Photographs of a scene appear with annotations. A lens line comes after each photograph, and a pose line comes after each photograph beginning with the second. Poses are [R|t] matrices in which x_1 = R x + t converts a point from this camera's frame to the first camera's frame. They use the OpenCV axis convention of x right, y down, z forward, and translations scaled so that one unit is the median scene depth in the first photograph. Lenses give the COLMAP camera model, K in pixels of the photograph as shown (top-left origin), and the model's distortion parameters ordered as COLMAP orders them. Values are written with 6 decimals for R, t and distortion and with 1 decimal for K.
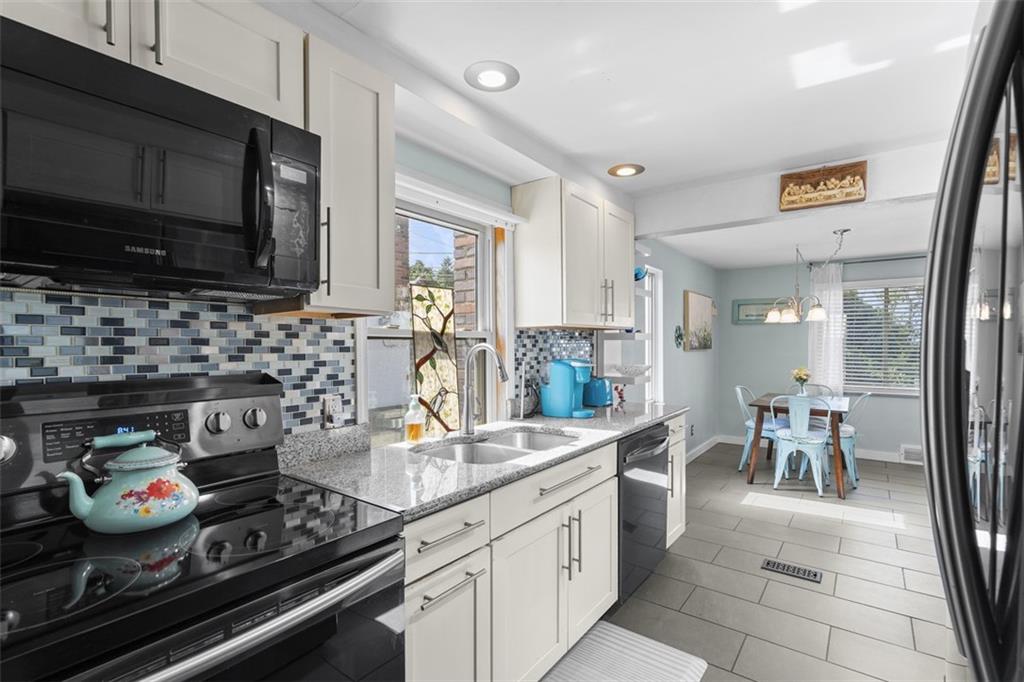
lens RADIAL K [[461.5, 0, 512.0], [0, 461.5, 341.0], [0, 0, 1]] dist [-0.002330, -0.000147]
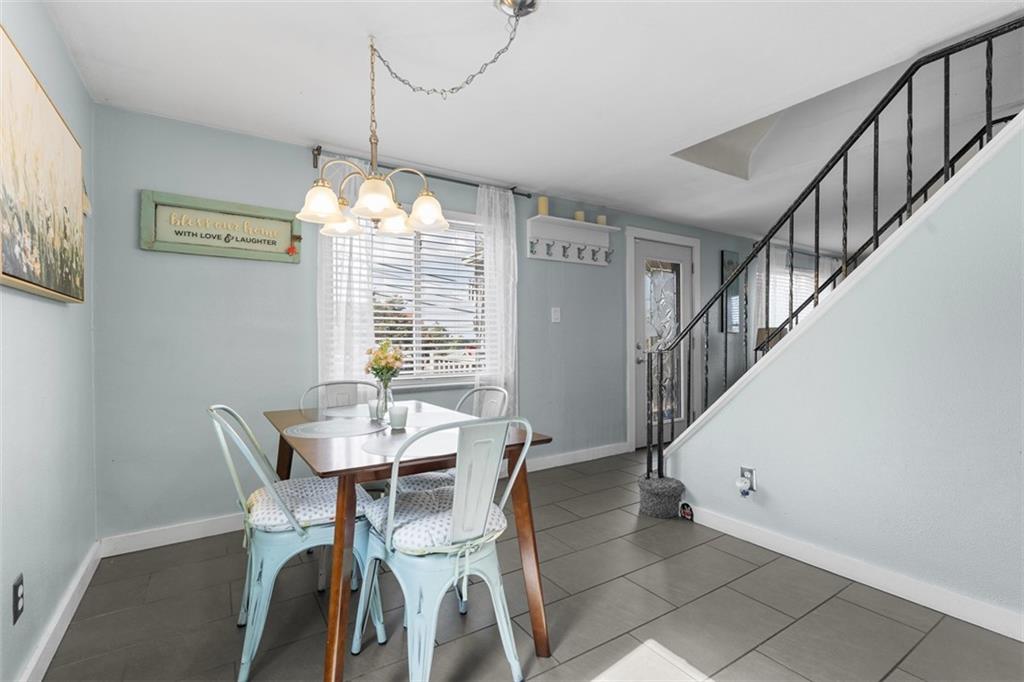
lens RADIAL K [[474.4, 0, 512.0], [0, 474.4, 341.0], [0, 0, 1]] dist [-0.002669, -0.000198]
pose [[0.339221, -0.003712, 0.940699, 0.203963], [0.002141, 0.999993, 0.003174, 0.043076], [-0.940704, 0.000938, 0.339227, 0.562983]]
